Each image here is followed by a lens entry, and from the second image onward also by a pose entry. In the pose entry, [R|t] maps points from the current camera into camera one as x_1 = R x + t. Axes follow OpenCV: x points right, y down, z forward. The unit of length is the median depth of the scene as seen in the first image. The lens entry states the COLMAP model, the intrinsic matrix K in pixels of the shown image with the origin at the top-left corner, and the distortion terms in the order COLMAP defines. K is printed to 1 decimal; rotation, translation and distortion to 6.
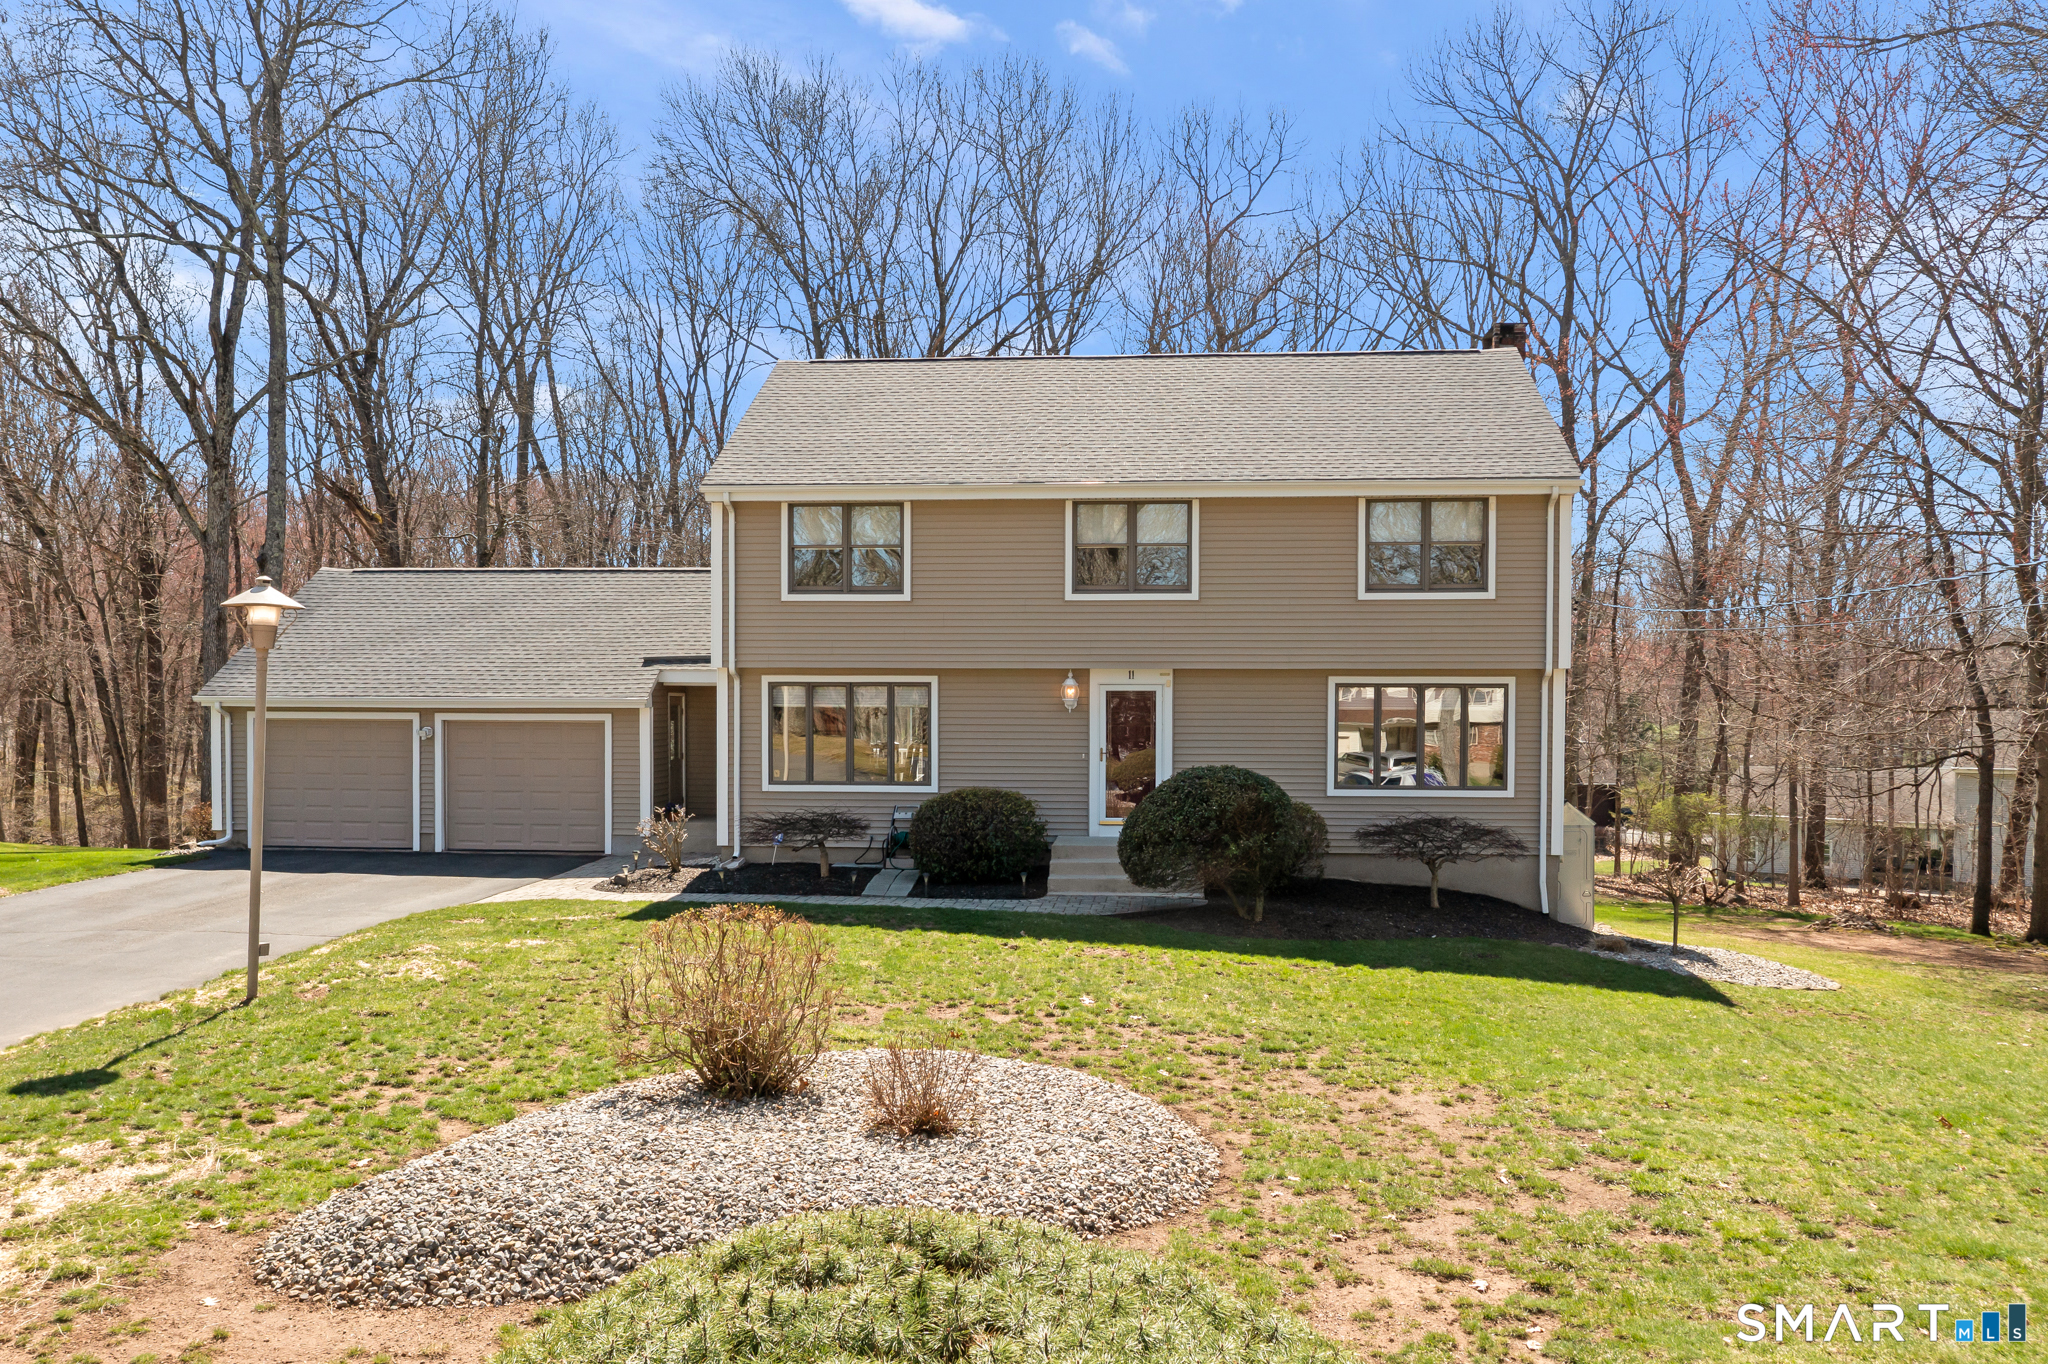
lens RADIAL K [[1633.3, 0, 1024.0], [0, 1633.3, 682.0], [0, 0, 1]] dist [-0.012826, -0.000414]
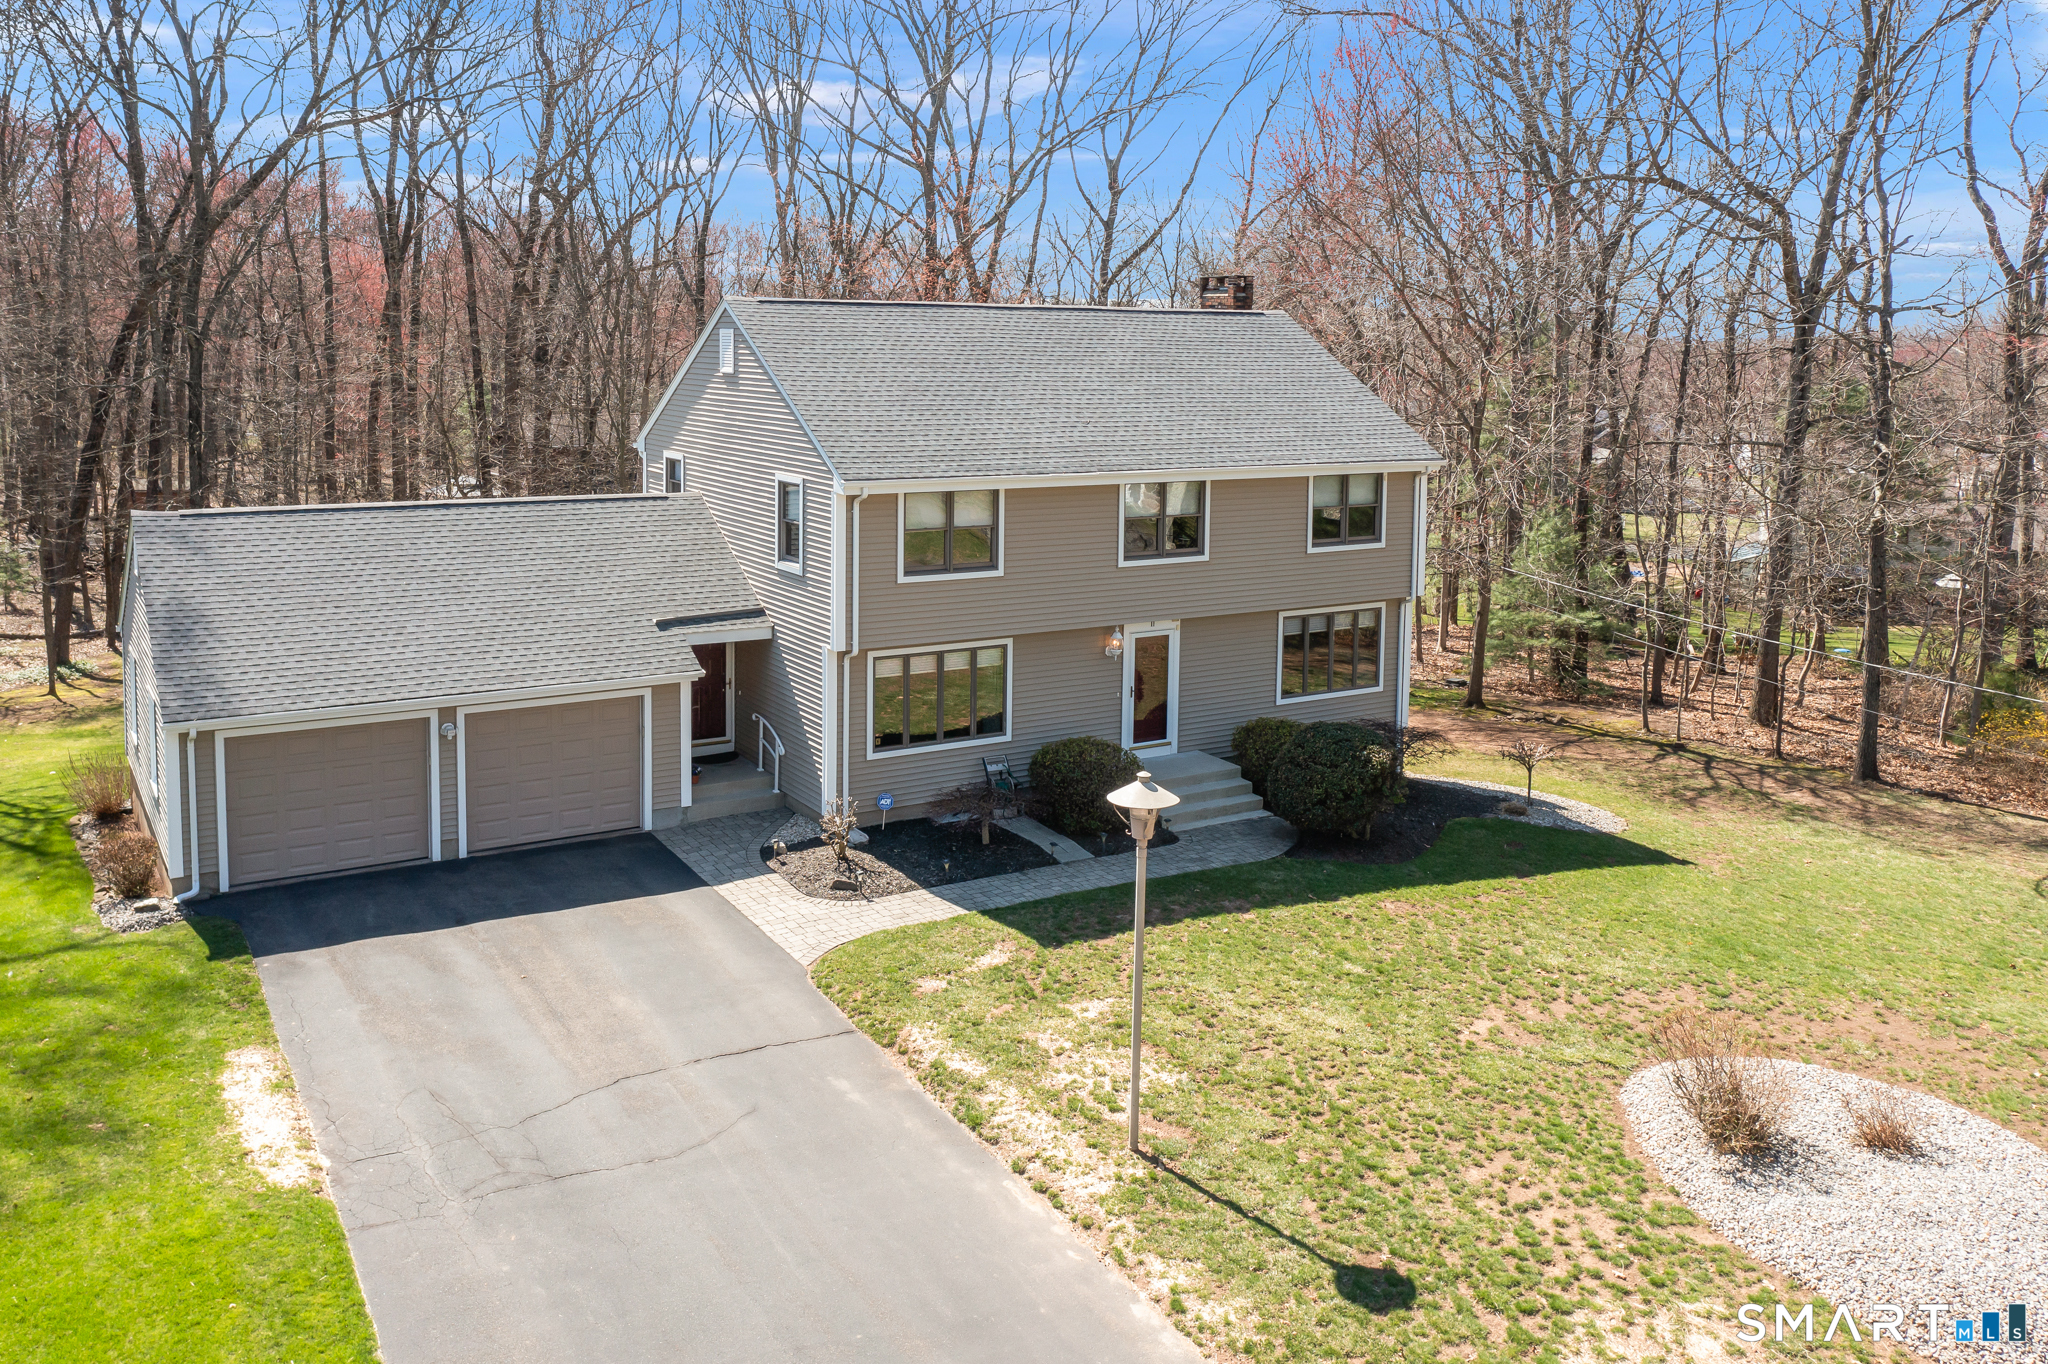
lens RADIAL K [[1633.3, 0, 1024.0], [0, 1633.3, 682.0], [0, 0, 1]] dist [-0.012826, -0.000414]
pose [[0.783910, -0.120851, 0.609000, -0.731021], [-0.029849, 0.972404, 0.231388, -0.233342], [-0.620157, -0.199565, 0.758669, 0.154428]]
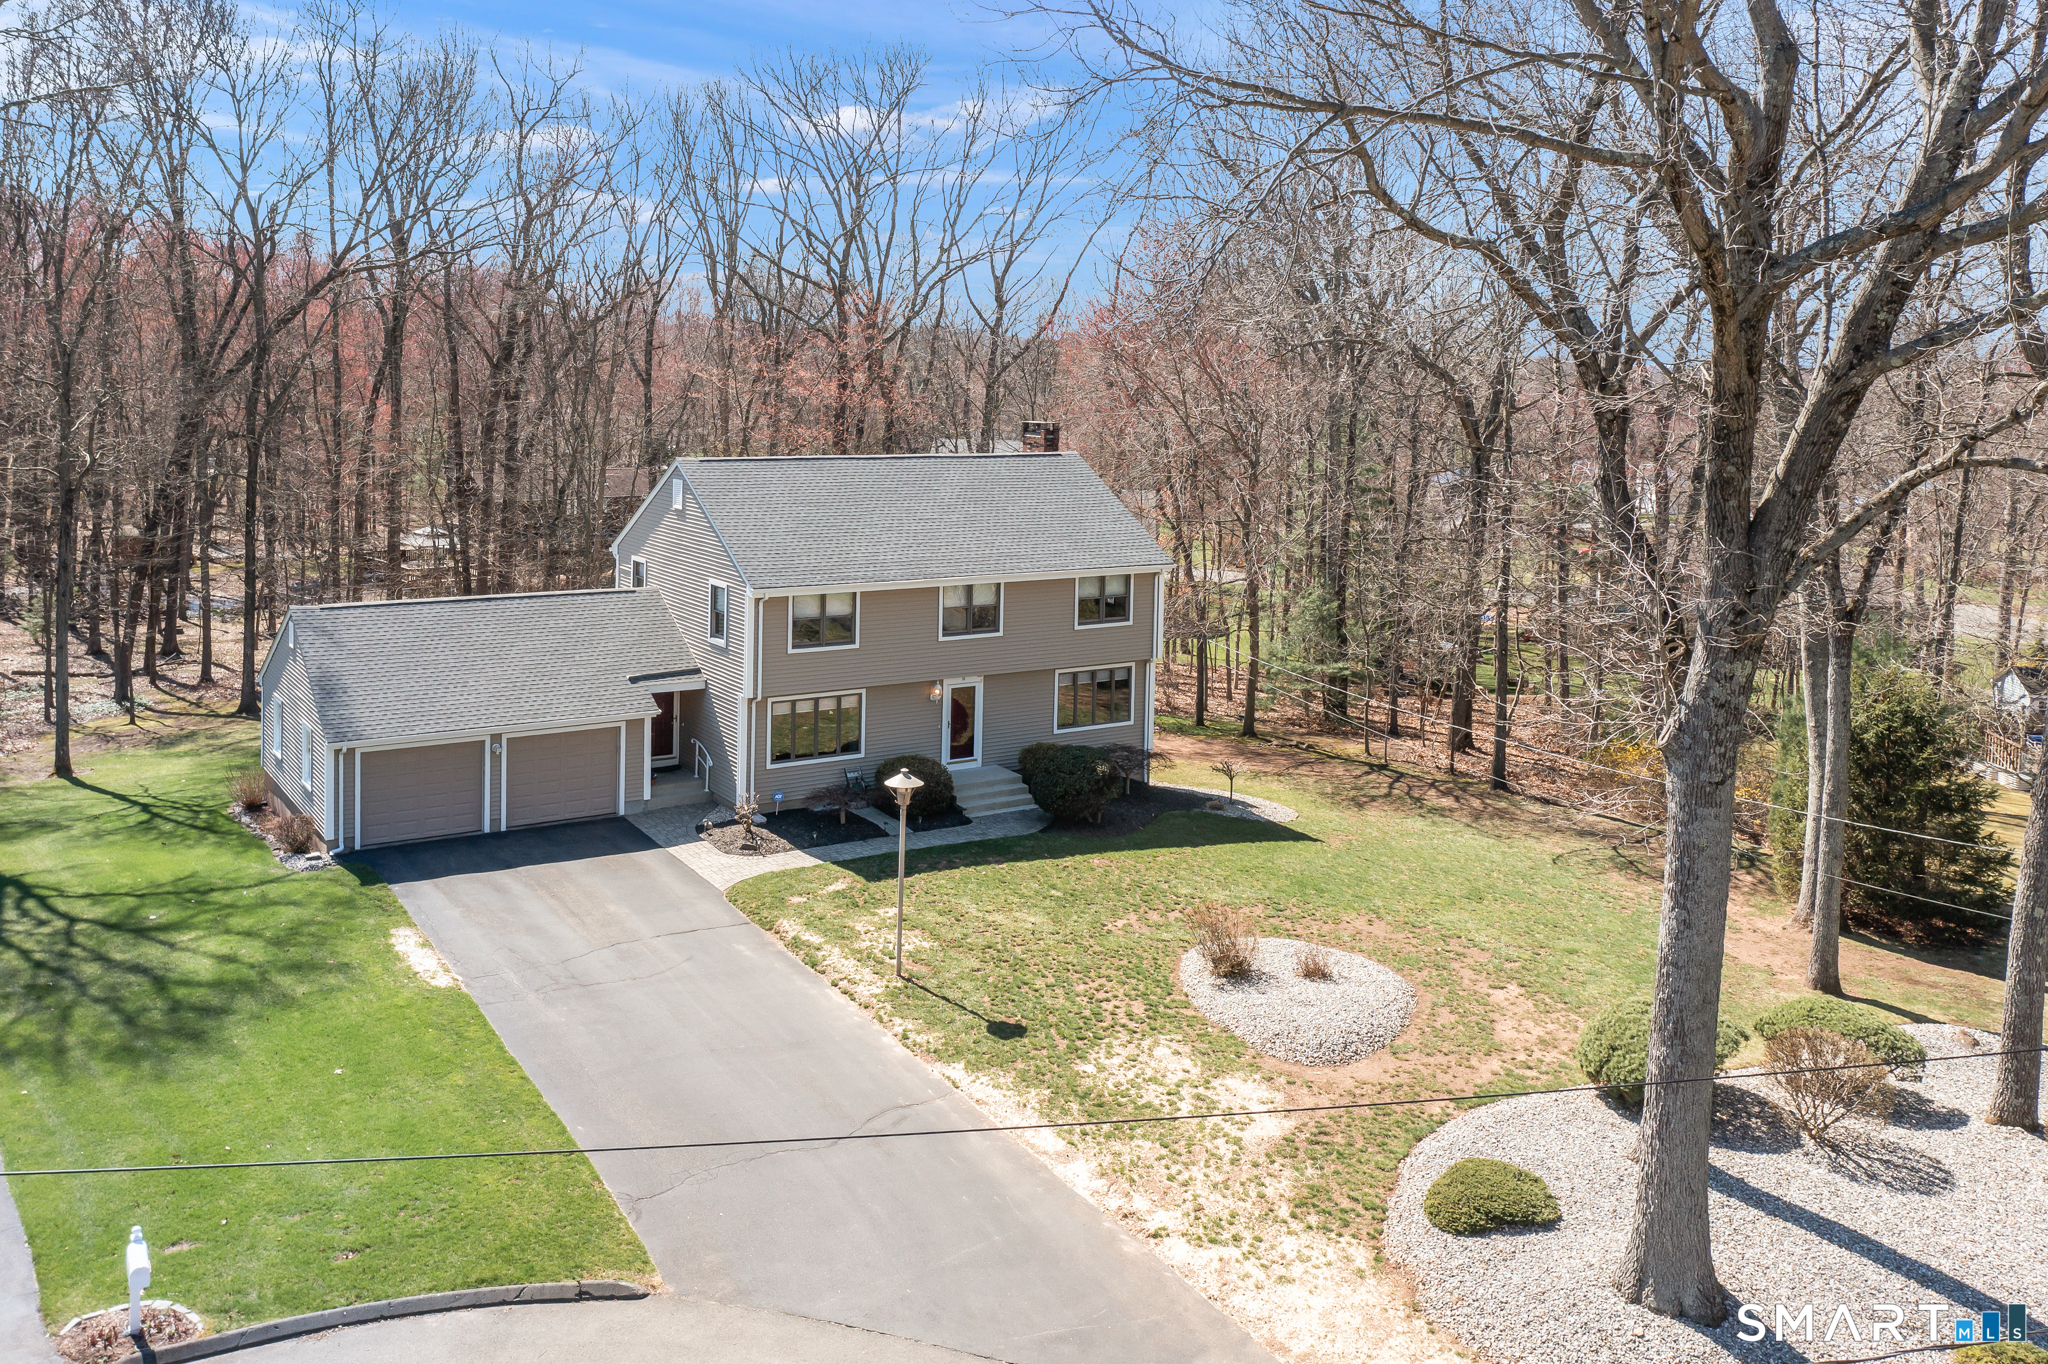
lens RADIAL K [[1685.7, 0, 1017.9], [0, 1685.7, 596.3], [0, 0, 1]] dist [-0.001511, 0.002084]
pose [[0.765865, -0.075341, 0.638572, -1.036006], [-0.039047, 0.985830, 0.163142, -0.387682], [-0.641815, -0.149879, 0.752070, -0.381222]]
